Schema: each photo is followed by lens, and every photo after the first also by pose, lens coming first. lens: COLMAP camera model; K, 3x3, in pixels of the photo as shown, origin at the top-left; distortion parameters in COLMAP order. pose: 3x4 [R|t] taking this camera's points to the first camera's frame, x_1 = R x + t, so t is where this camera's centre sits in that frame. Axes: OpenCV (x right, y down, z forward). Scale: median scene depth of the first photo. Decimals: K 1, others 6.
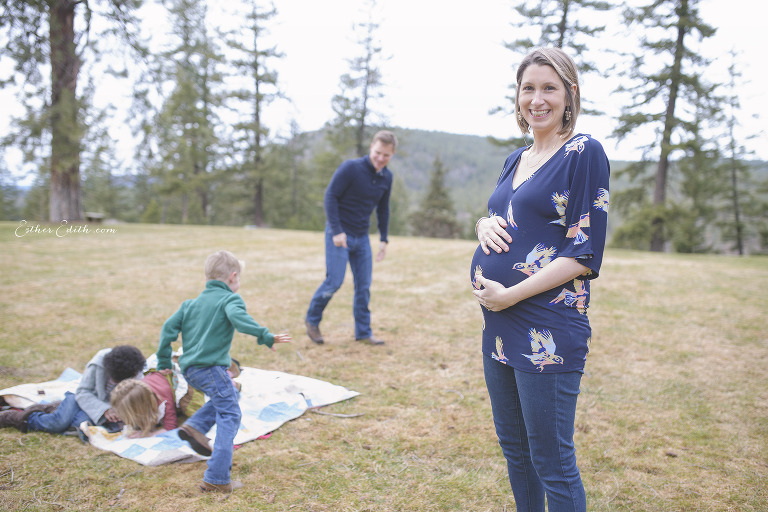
lens RADIAL K [[737.2, 0, 384.0], [0, 737.2, 256.0], [0, 0, 1]] dist [-0.017671, 0.000932]
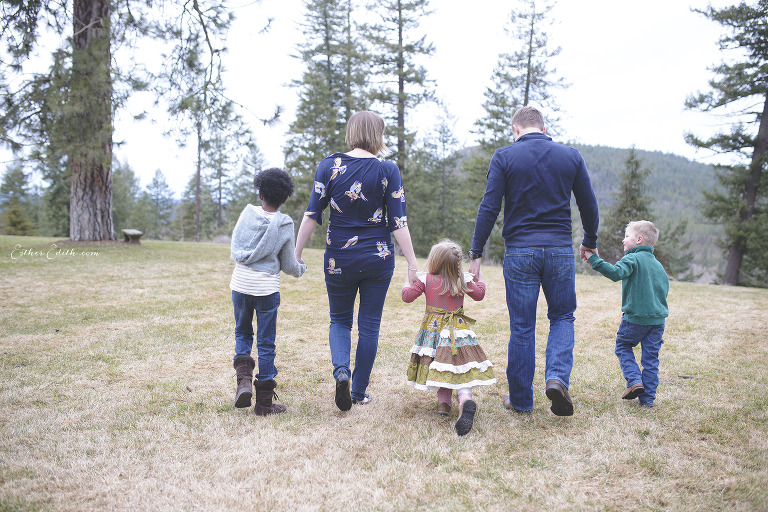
lens RADIAL K [[737.2, 0, 384.0], [0, 737.2, 256.0], [0, 0, 1]] dist [-0.017671, 0.000932]
pose [[0.977715, 0.019376, -0.209040, -0.004157], [-0.024019, 0.999517, -0.019697, -0.009436], [0.208558, 0.024279, 0.977709, 0.139866]]
